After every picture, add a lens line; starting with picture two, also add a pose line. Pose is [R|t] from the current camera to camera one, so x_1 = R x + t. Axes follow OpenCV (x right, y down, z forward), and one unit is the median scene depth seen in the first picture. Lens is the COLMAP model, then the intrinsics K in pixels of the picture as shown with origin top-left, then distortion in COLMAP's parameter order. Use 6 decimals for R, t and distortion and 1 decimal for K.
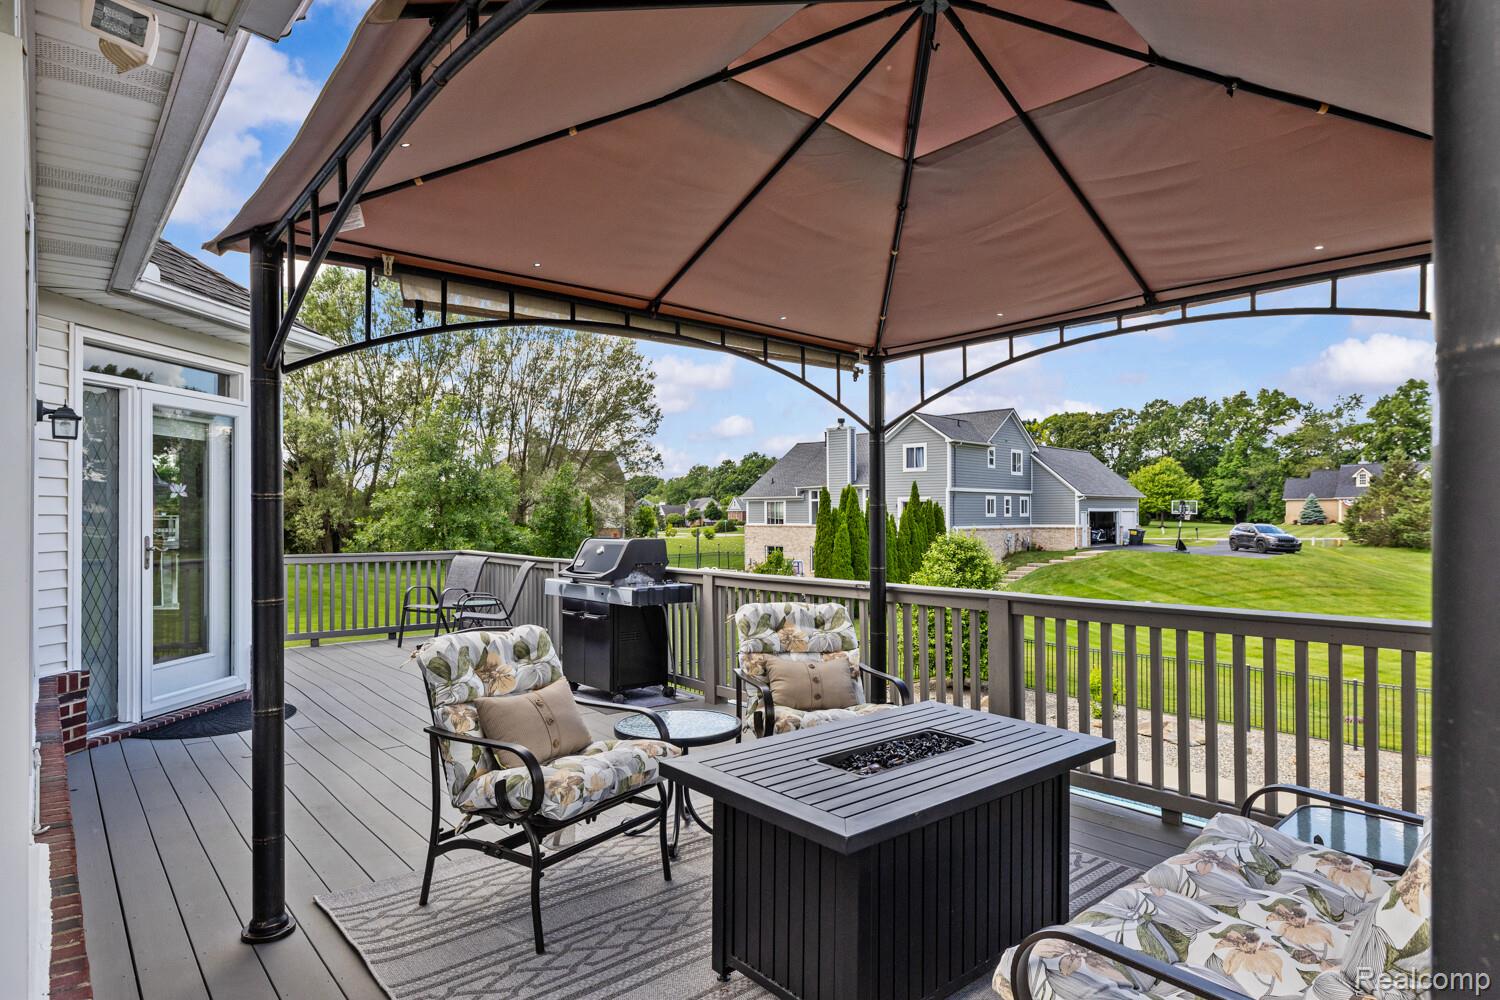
lens RADIAL K [[838.7, 0, 746.6], [0, 838.7, 510.7], [0, 0, 1]] dist [-0.002210, -0.000239]
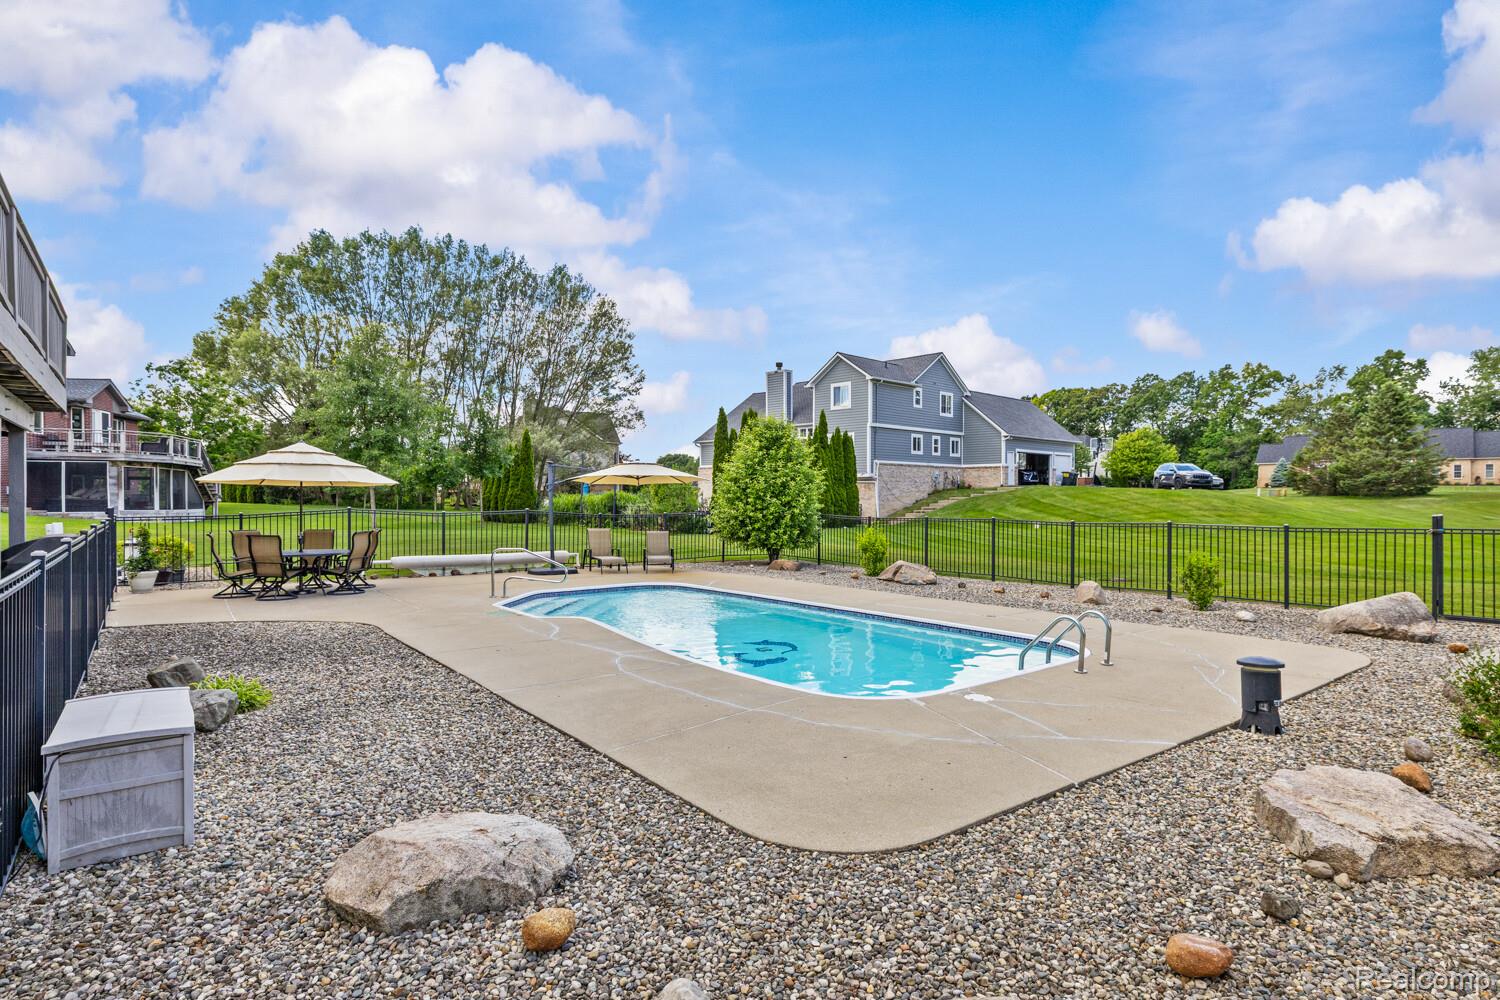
lens RADIAL K [[787.6, 0, 766.5], [0, 787.6, 502.7], [0, 0, 1]] dist [-0.000861, 0.000556]
pose [[0.999337, 0.004455, -0.036124, 0.093861], [-0.004233, 0.999972, 0.006244, 0.043001], [0.036151, -0.006087, 0.999328, 0.000966]]
